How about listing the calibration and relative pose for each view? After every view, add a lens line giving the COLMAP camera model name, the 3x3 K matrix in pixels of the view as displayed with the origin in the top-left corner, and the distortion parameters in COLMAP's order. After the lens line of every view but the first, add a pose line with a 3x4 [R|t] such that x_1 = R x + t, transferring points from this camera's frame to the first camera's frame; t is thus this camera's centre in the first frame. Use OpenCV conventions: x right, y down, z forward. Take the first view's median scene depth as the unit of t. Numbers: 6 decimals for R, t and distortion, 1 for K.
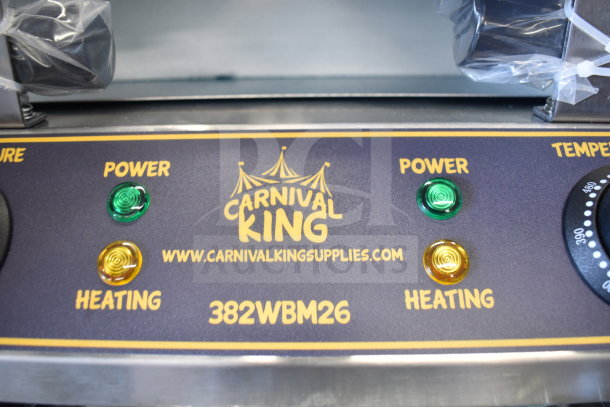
lens RADIAL K [[523.9, 0, 305.0], [0, 523.9, 203.5], [0, 0, 1]] dist [-0.111745, 0.002883]
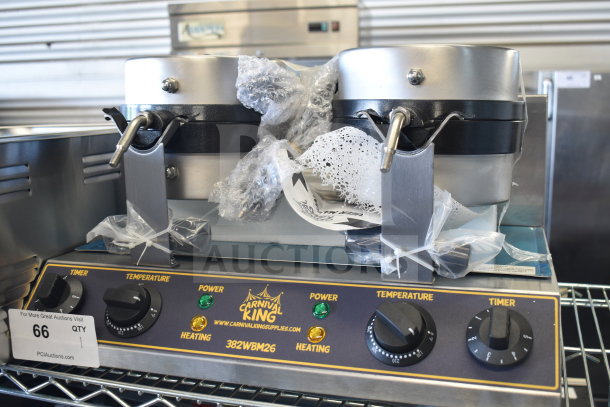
lens RADIAL K [[658.0, 0, 305.0], [0, 658.0, 203.5], [0, 0, 1]] dist [-0.033057, -0.022088]
pose [[0.959319, 0.039397, -0.279563, 1.061843], [-0.099168, 0.974141, -0.203015, 0.142893], [0.264335, 0.222479, 0.938419, -2.117696]]
